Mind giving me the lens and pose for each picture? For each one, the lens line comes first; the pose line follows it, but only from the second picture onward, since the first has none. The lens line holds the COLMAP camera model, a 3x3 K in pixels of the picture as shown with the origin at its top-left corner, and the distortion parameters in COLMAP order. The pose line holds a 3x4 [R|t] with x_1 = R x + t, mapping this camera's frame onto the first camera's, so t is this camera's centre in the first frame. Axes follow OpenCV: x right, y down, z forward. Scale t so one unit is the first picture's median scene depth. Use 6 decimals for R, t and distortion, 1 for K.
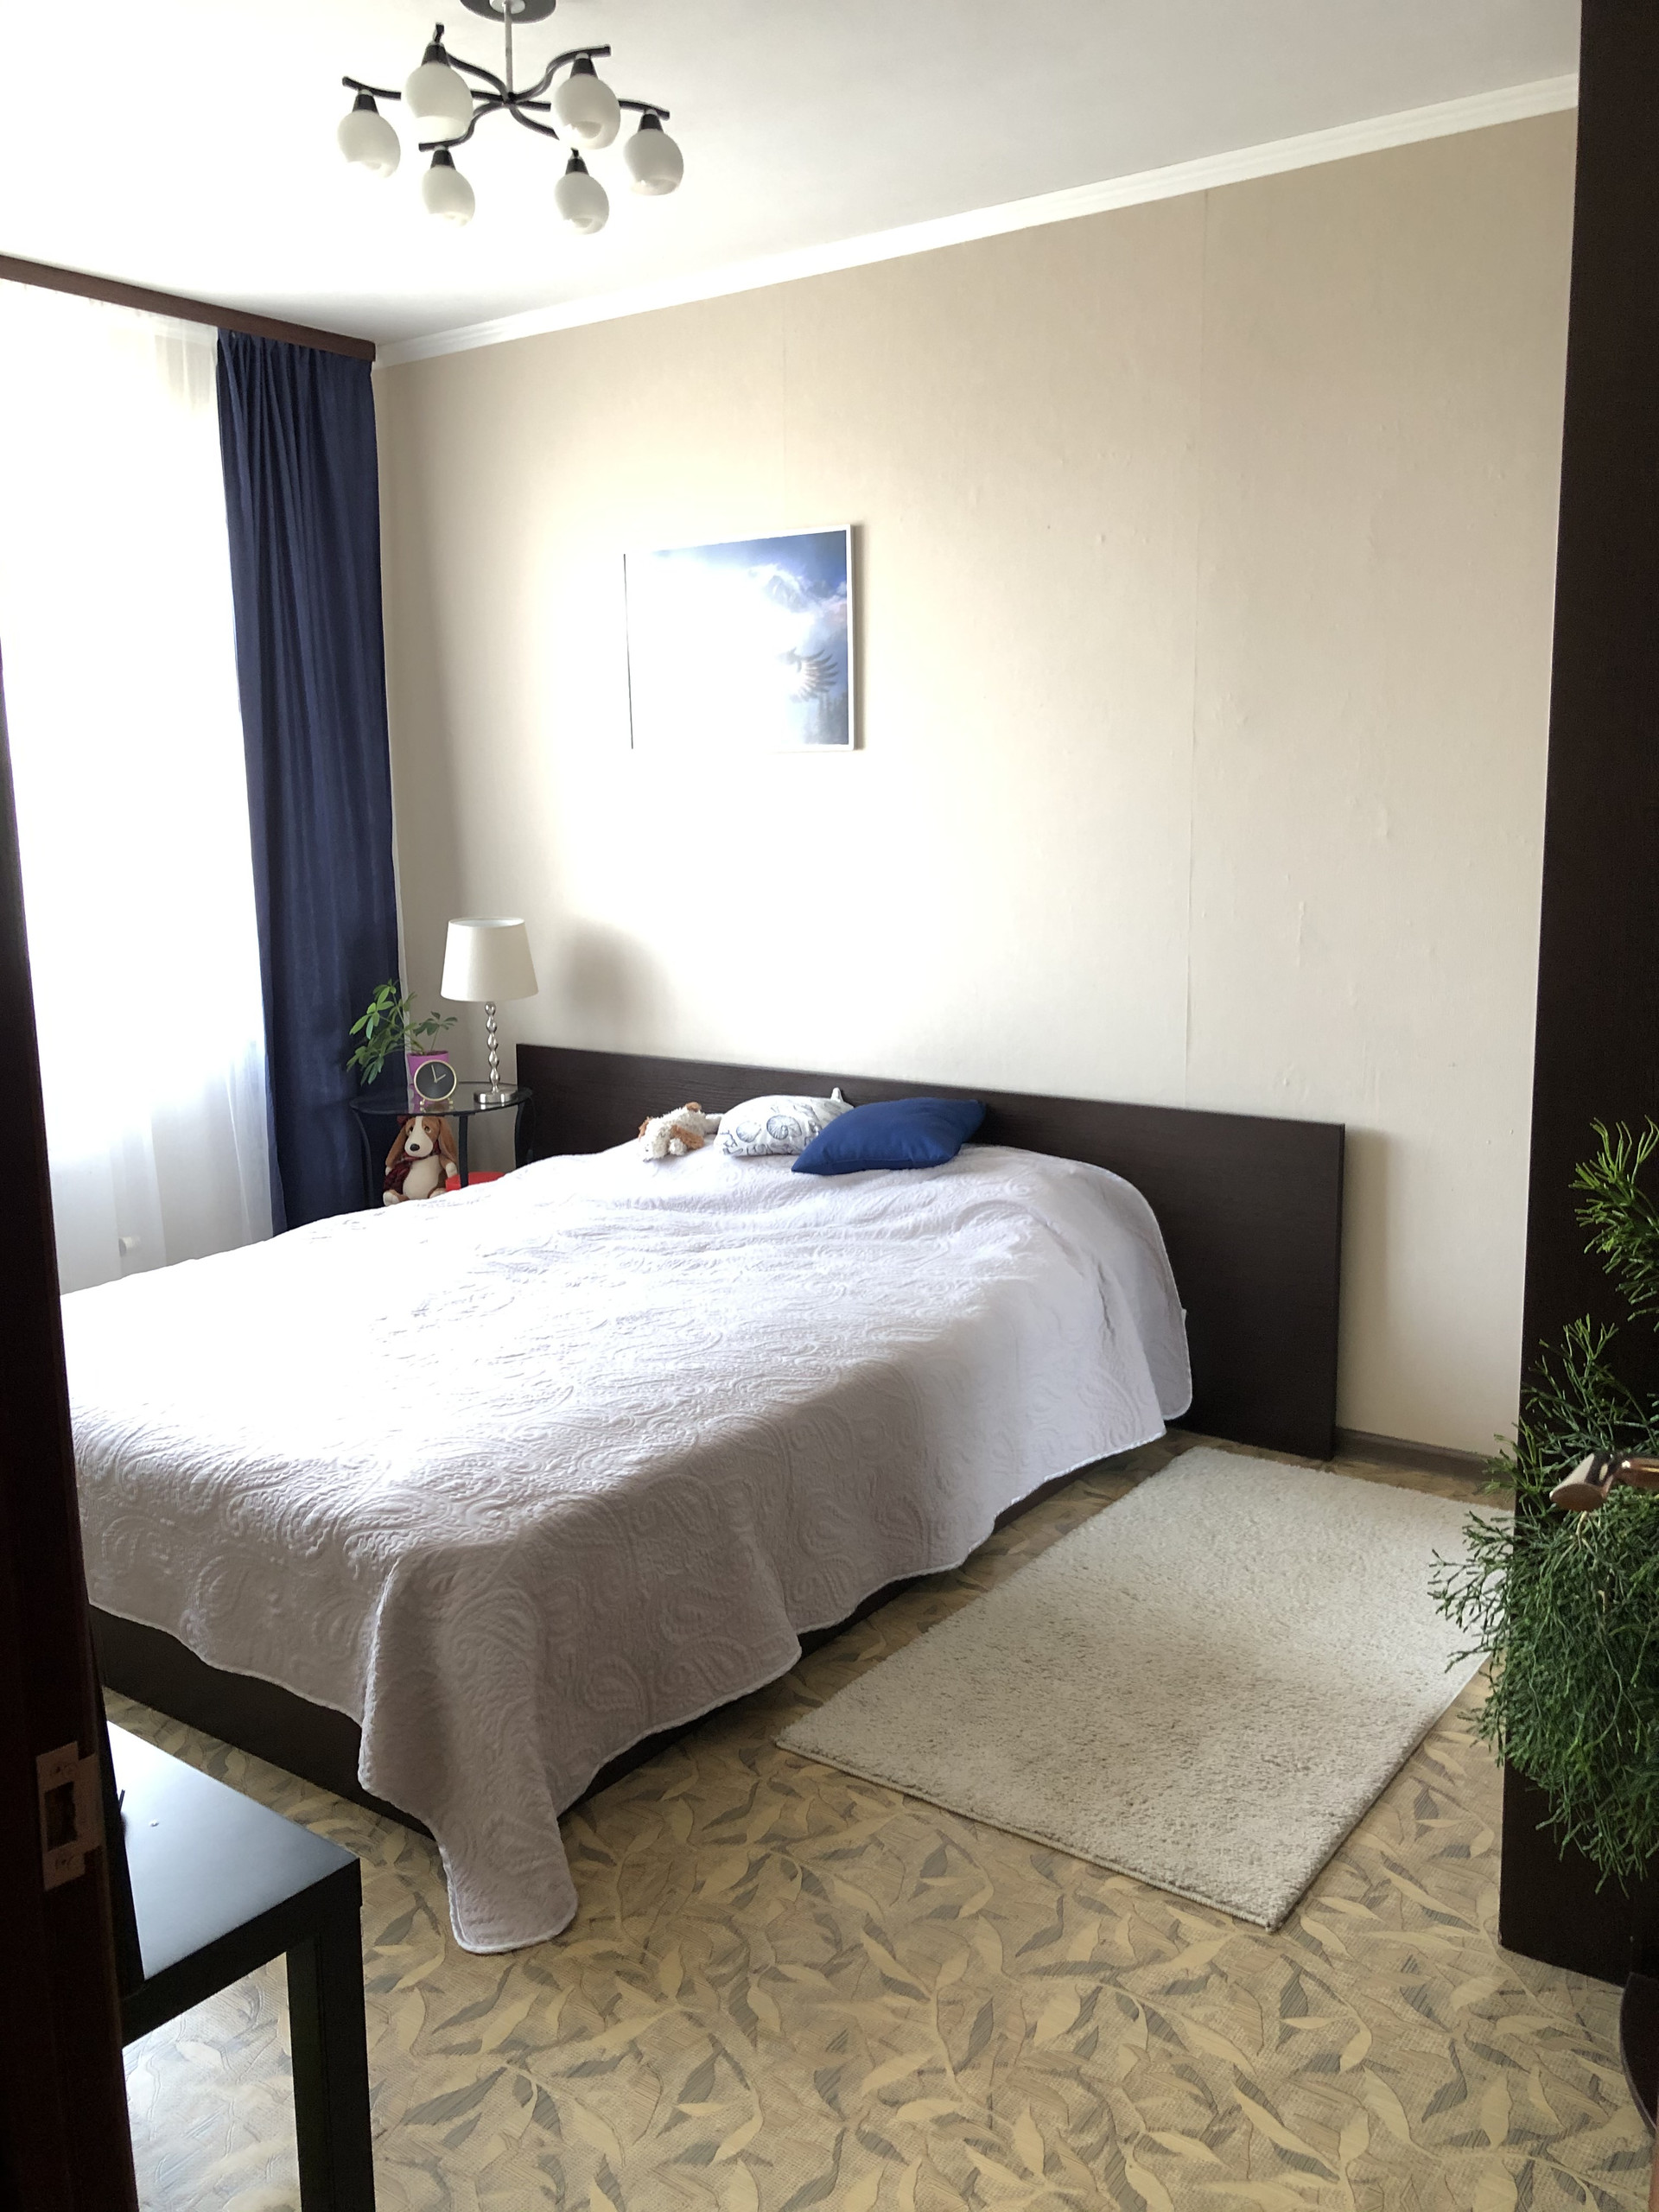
lens RADIAL K [[1831.5, 0, 829.5], [0, 1831.5, 1106.0], [0, 0, 1]] dist [0.062067, -0.110641]
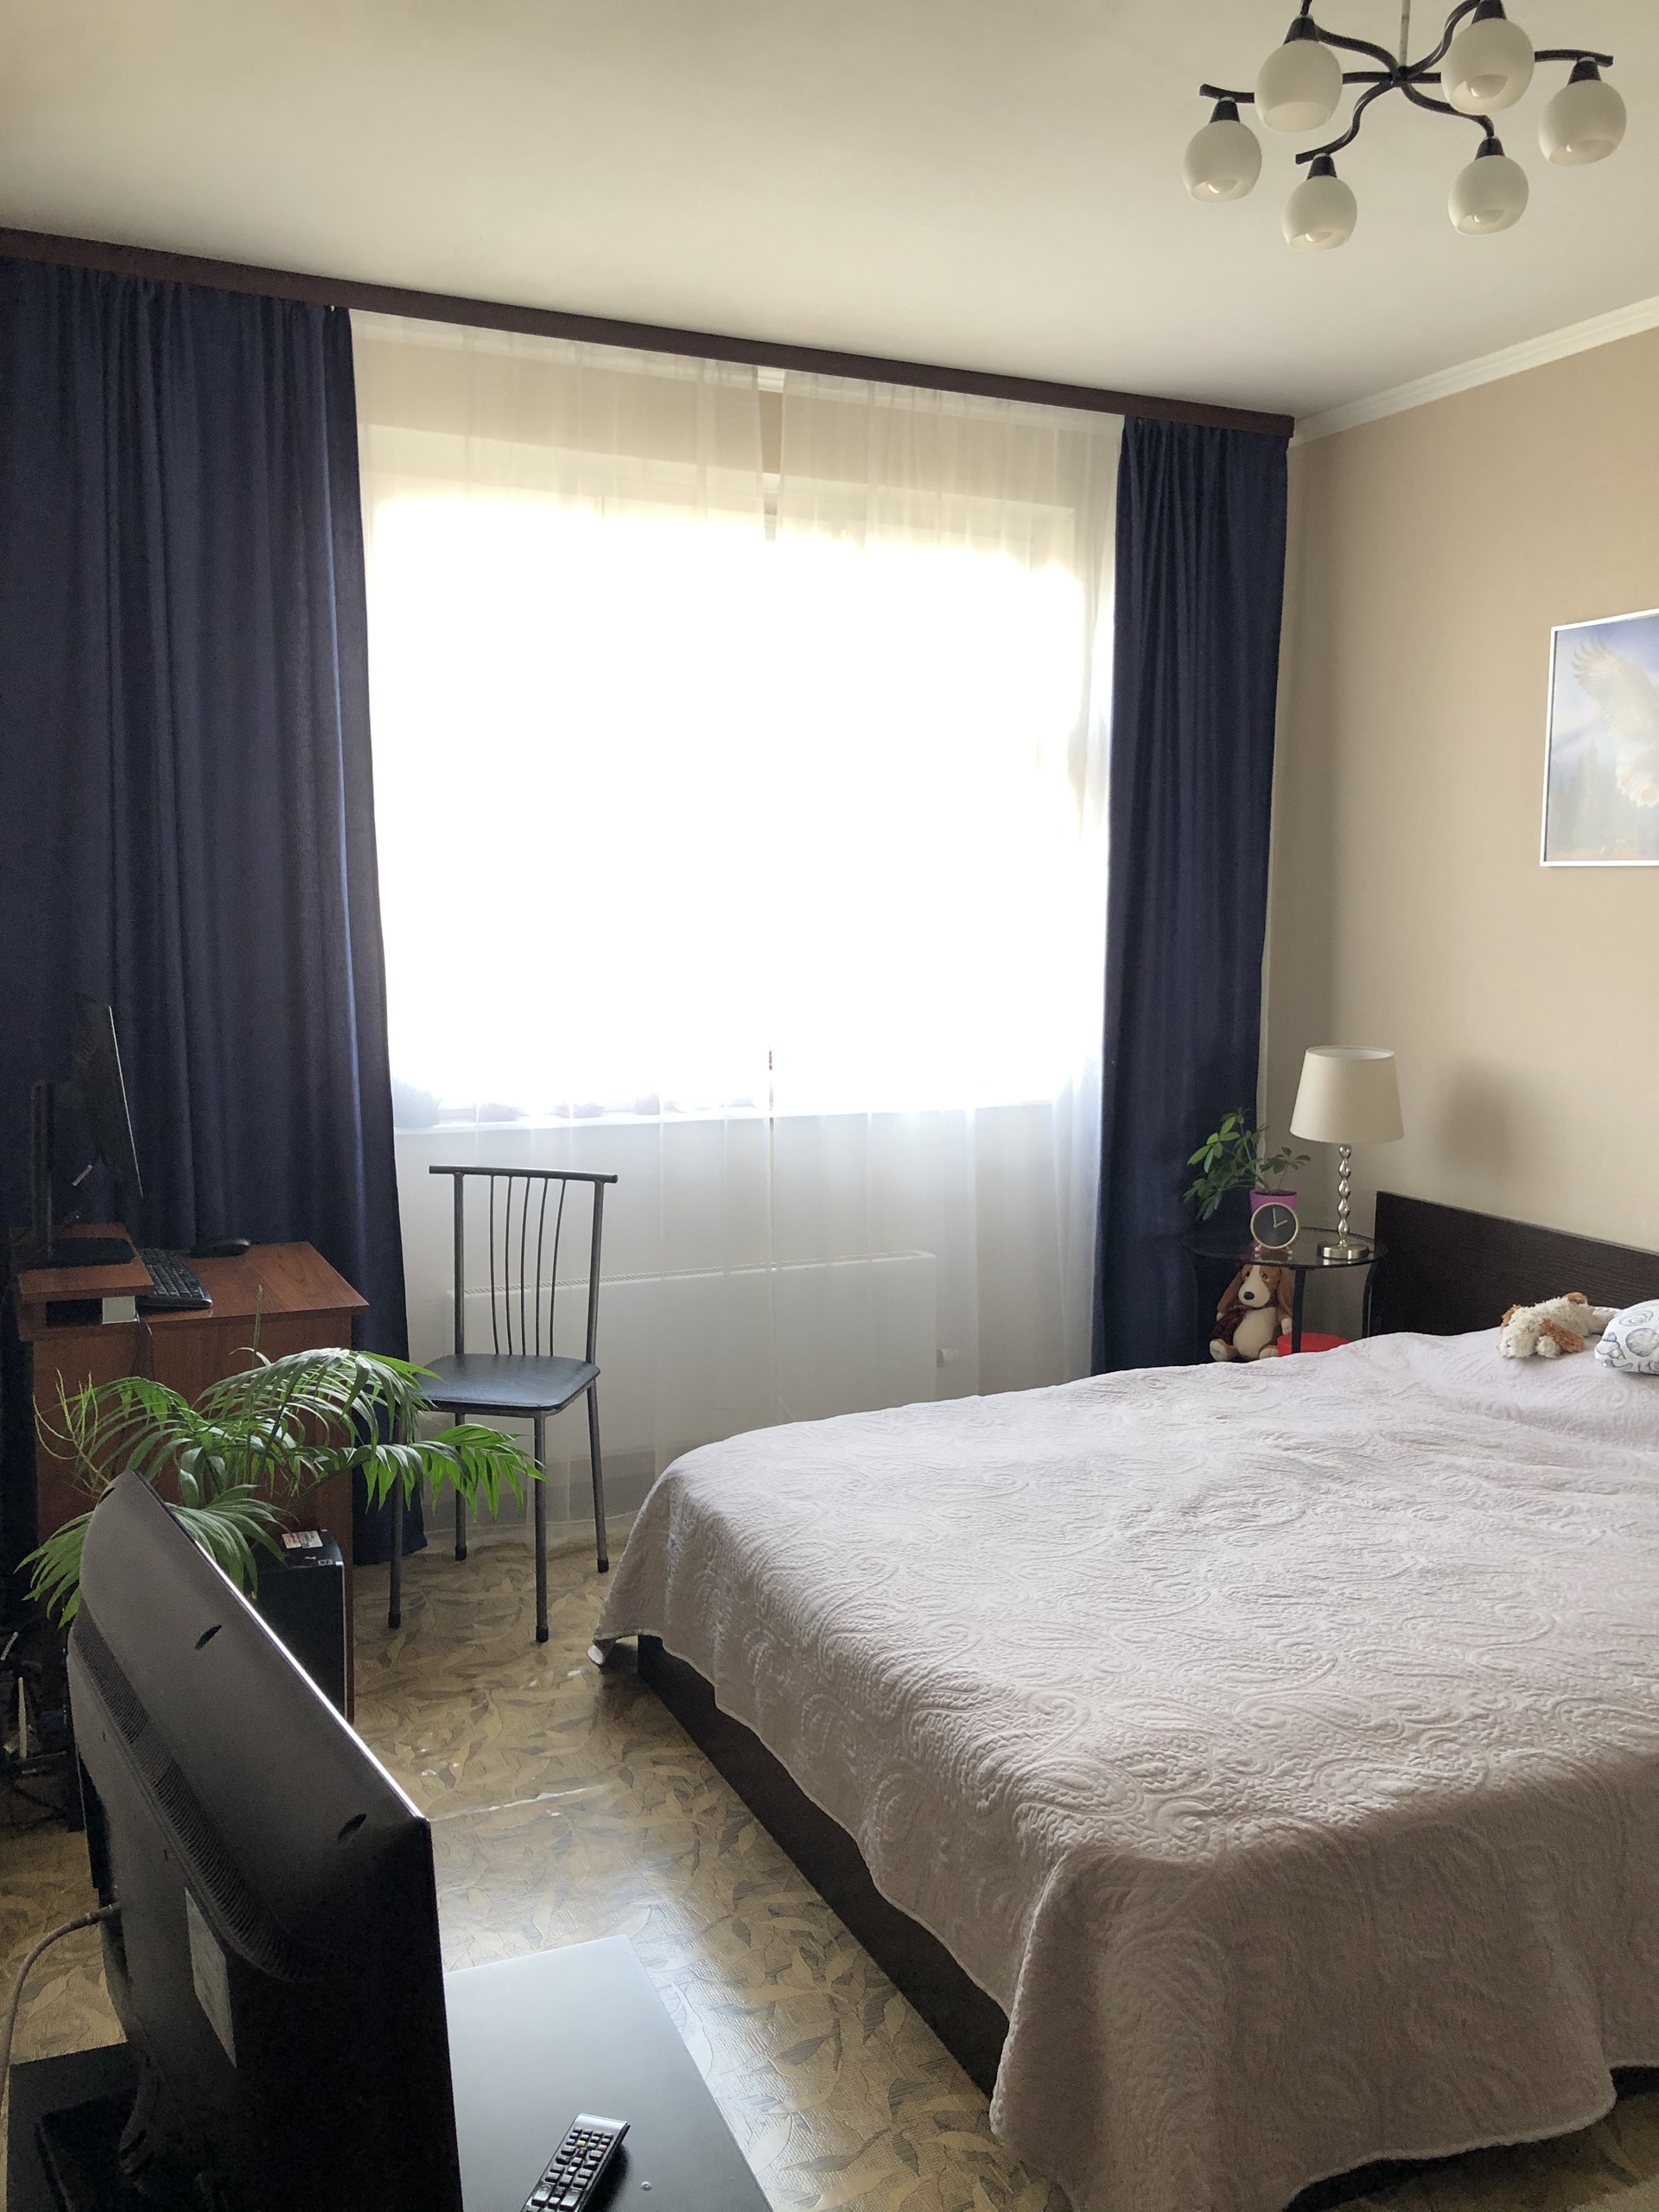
lens RADIAL K [[1832.2, 0, 829.5], [0, 1832.2, 1106.0], [0, 0, 1]] dist [0.008950, 0.008310]
pose [[0.870919, 0.080065, -0.484861, 0.035850], [-0.104494, 0.994247, -0.023515, -0.044762], [0.480189, 0.071145, 0.874275, 0.190219]]
